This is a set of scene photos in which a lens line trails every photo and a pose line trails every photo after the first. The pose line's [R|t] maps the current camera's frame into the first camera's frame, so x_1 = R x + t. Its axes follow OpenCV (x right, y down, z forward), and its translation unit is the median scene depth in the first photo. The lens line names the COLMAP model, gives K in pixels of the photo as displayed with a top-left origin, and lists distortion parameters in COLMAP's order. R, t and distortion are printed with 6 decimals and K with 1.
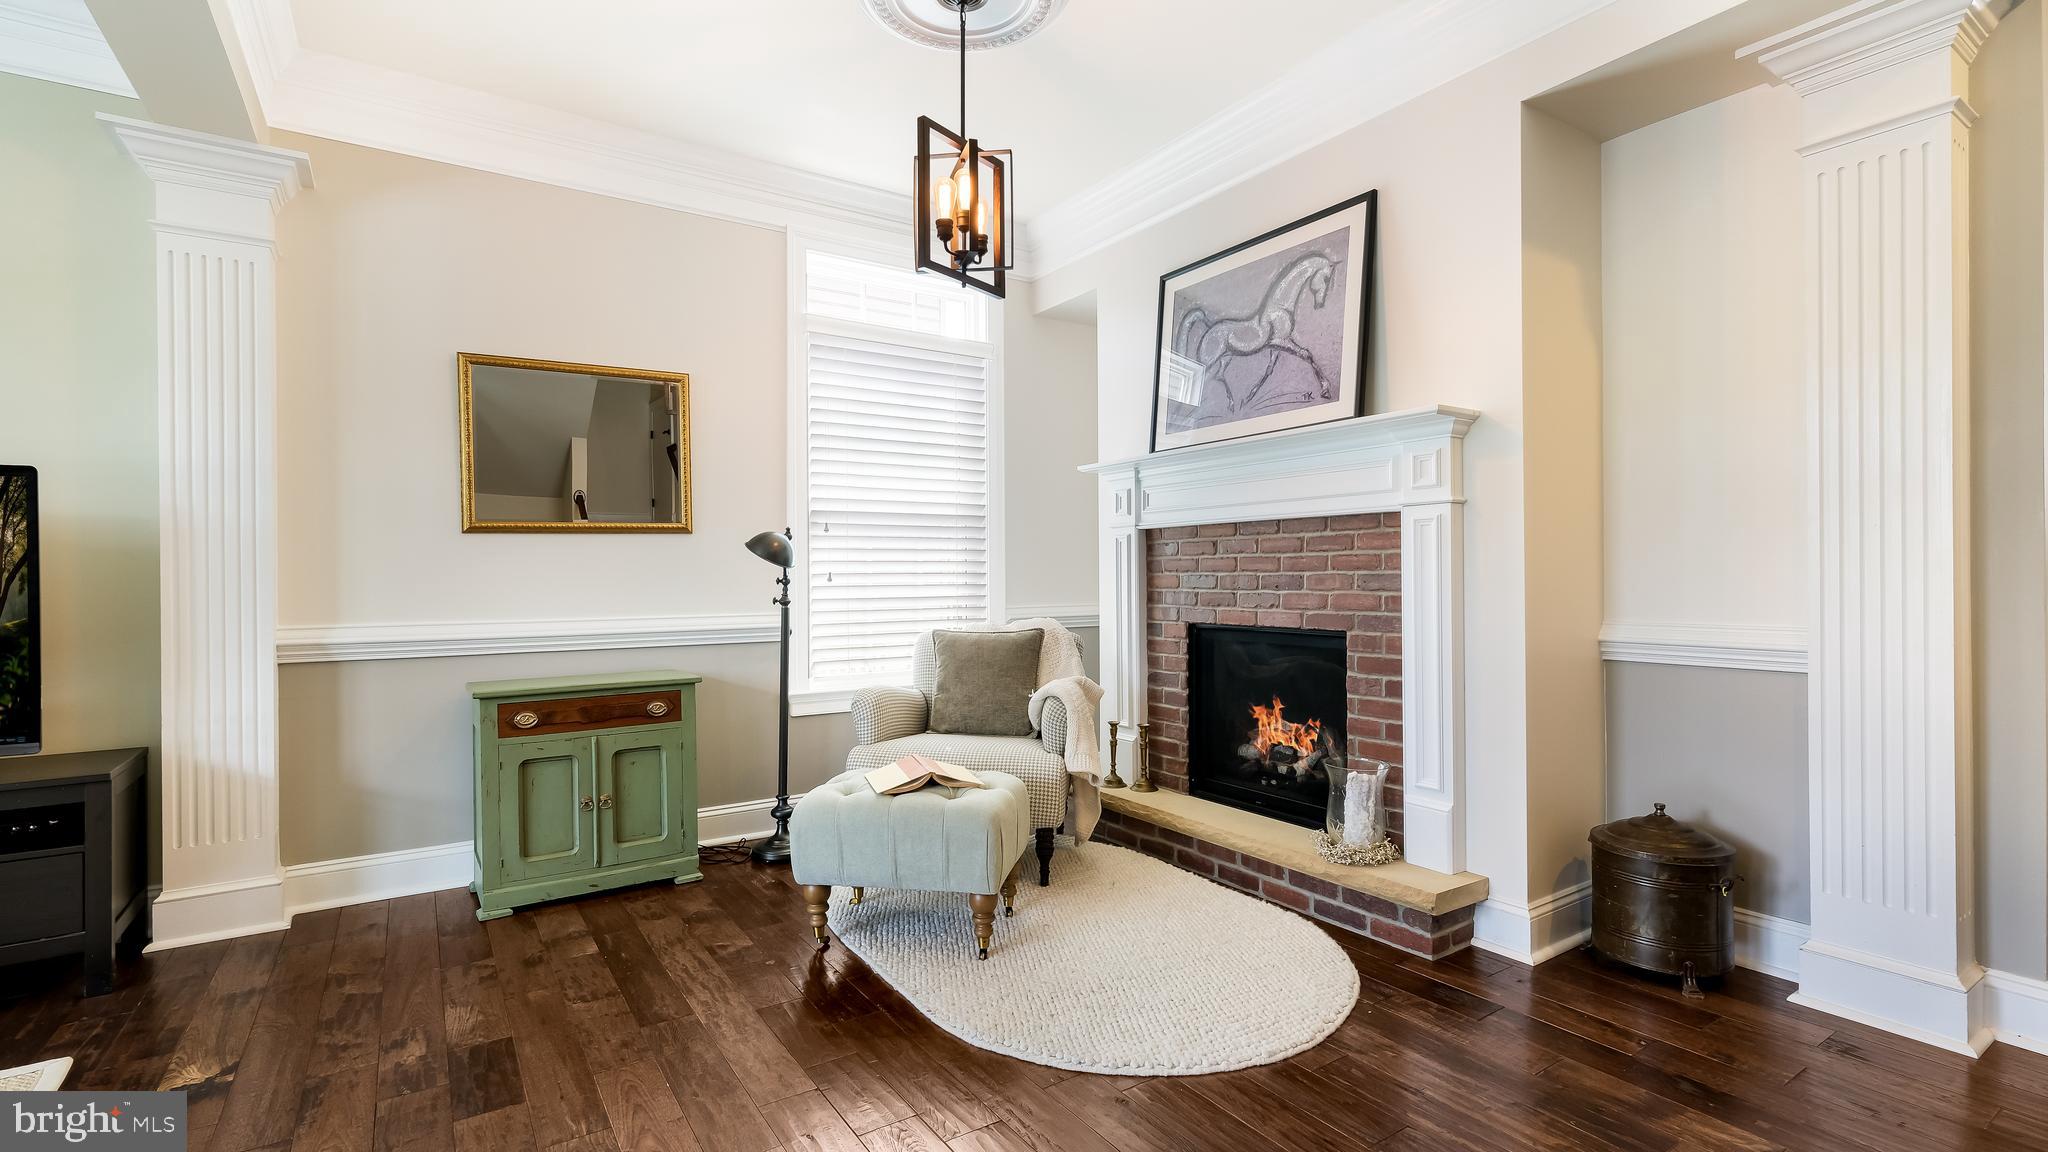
lens RADIAL K [[909.0, 0, 1024.0], [0, 909.0, 576.0], [0, 0, 1]] dist [-0.000106, -0.000132]
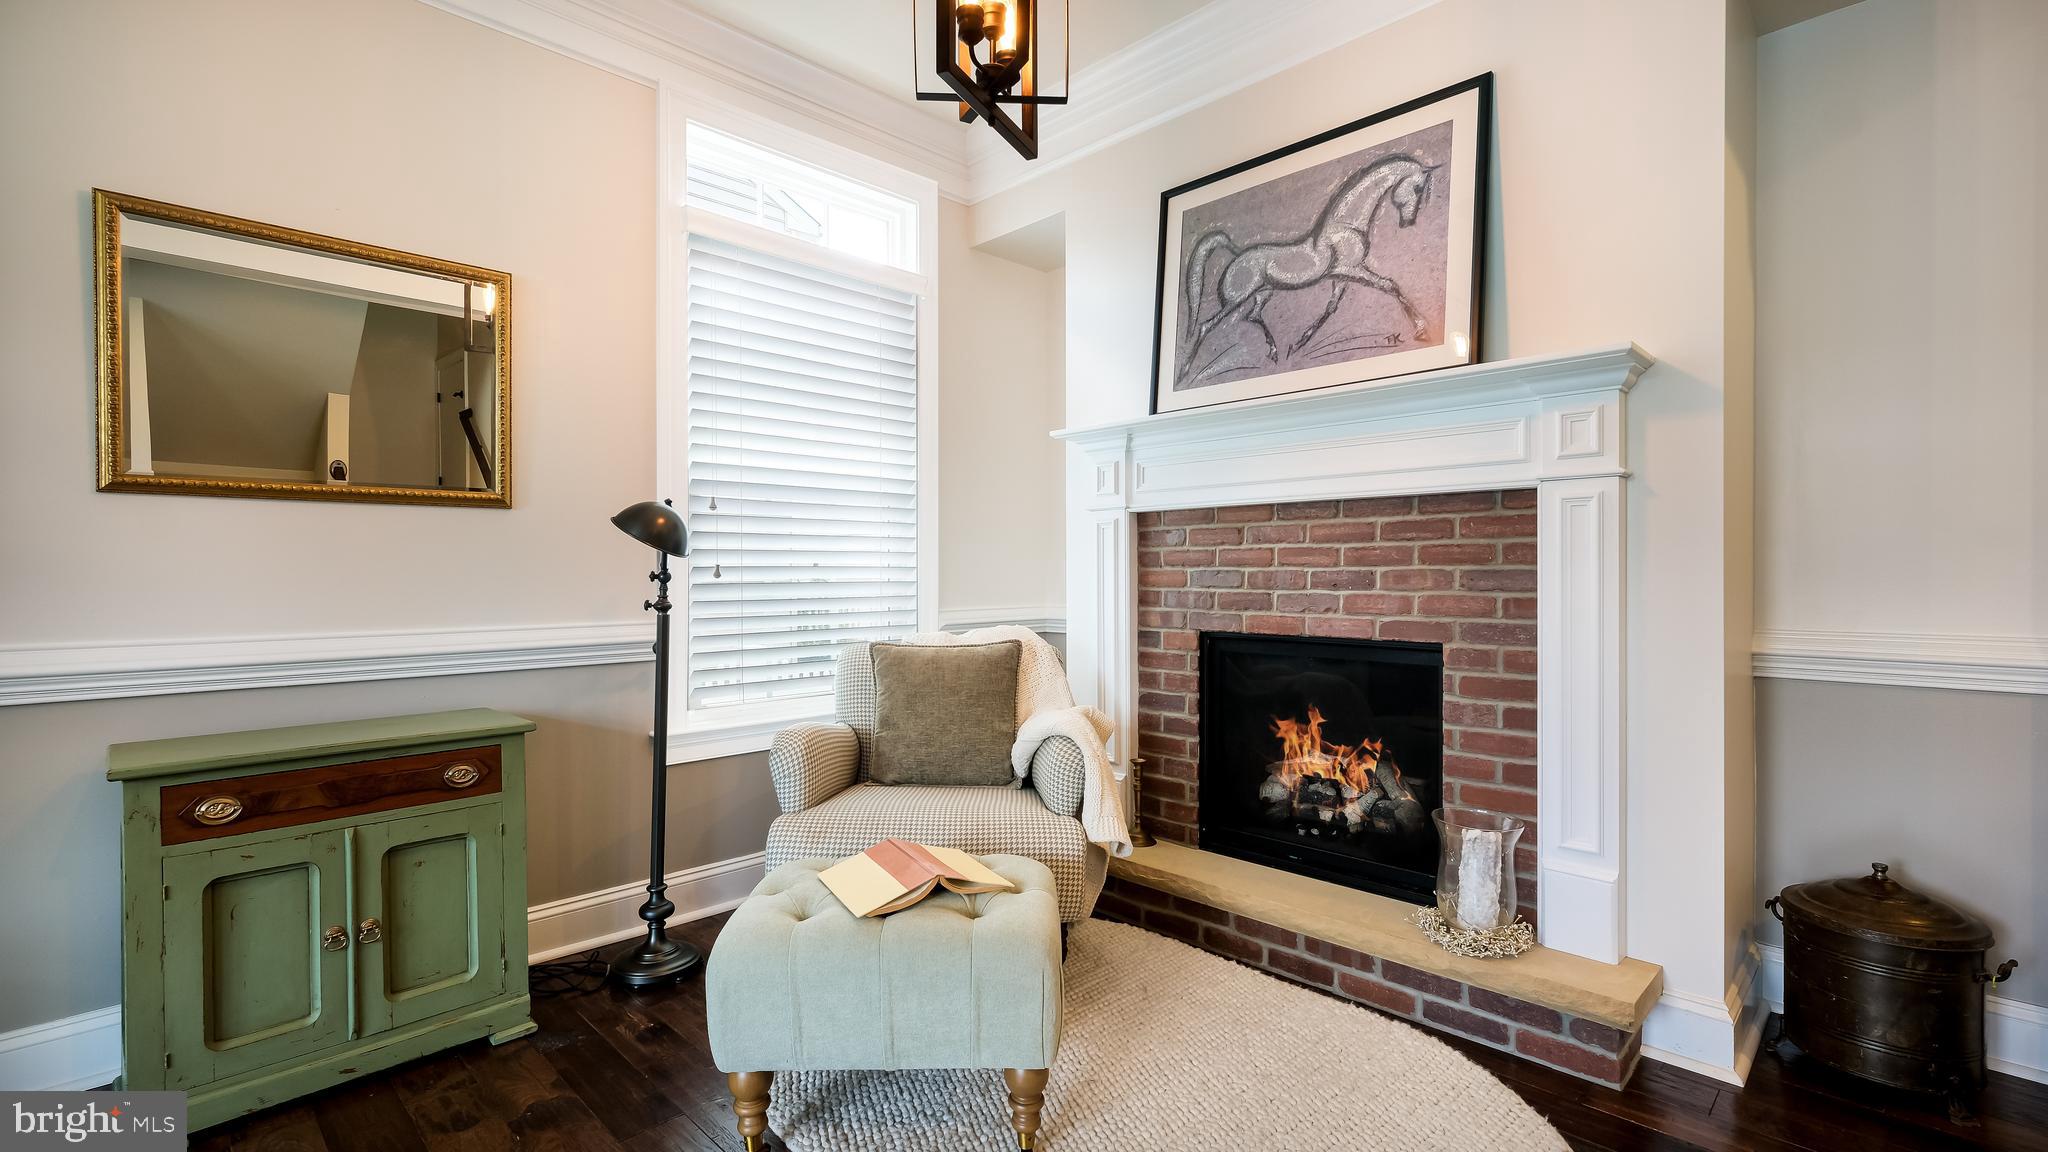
lens RADIAL K [[899.6, 0, 1026.7], [0, 899.6, 571.4], [0, 0, 1]] dist [-0.001747, -0.000027]
pose [[0.980935, 0.004319, 0.194287, -0.138190], [-0.003982, 0.999990, -0.002127, 0.002384], [-0.194294, 0.001313, 0.980942, 0.305503]]
